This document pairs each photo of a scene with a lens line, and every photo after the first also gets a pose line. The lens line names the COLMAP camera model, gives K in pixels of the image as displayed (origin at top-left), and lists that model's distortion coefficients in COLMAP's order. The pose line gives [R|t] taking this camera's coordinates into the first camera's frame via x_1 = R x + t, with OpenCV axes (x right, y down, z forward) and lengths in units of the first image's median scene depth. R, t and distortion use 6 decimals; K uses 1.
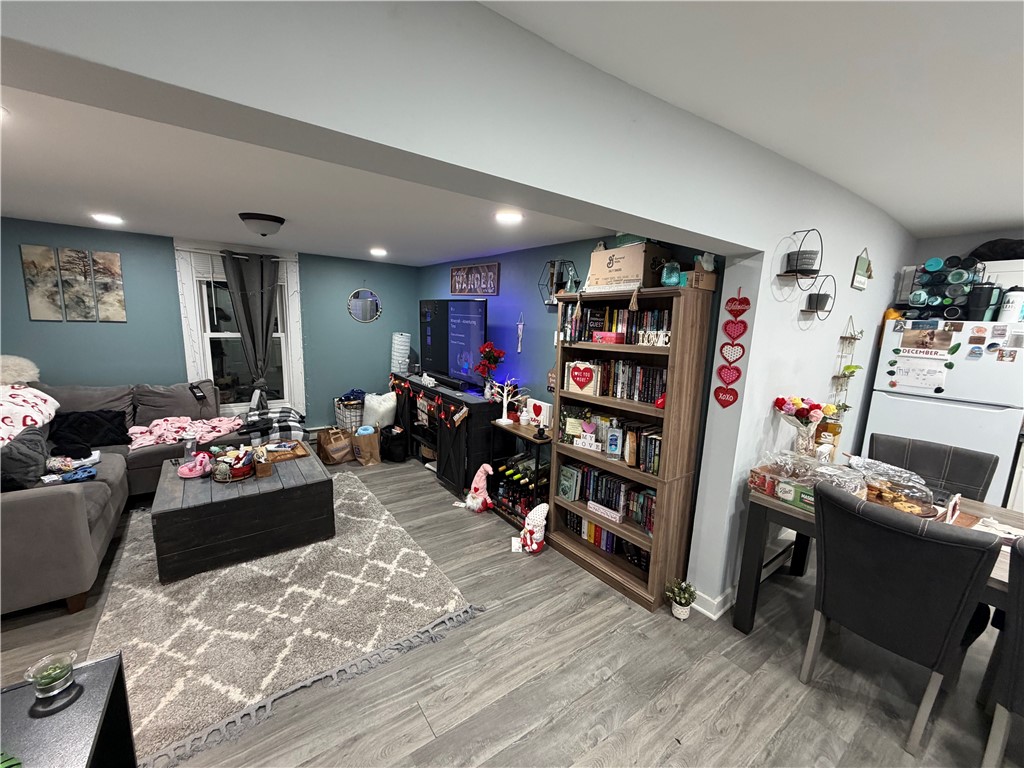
lens RADIAL K [[409.7, 0, 509.4], [0, 409.7, 387.6], [0, 0, 1]] dist [-0.000498, 0.000187]
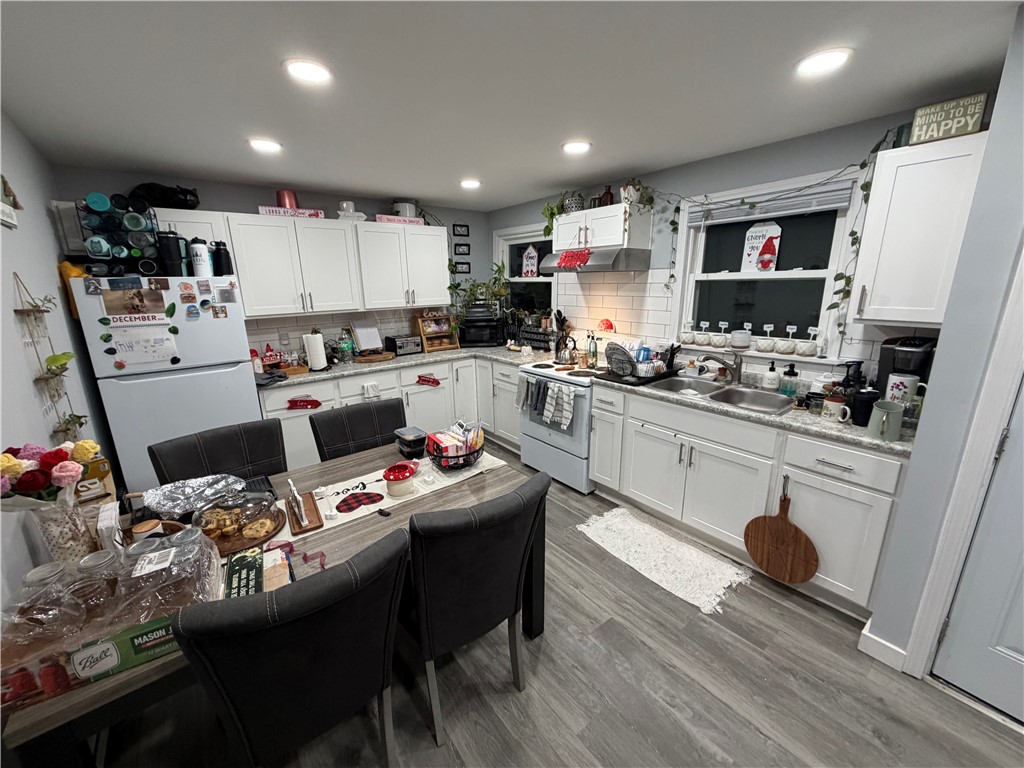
lens RADIAL K [[409.7, 0, 511.1], [0, 409.7, 383.5], [0, 0, 1]] dist [-0.000498, 0.000187]
pose [[-0.034538, -0.276282, 0.960456, 0.202017], [0.191982, 0.941297, 0.277675, -0.051724], [-0.980790, 0.193981, 0.020530, 0.315923]]
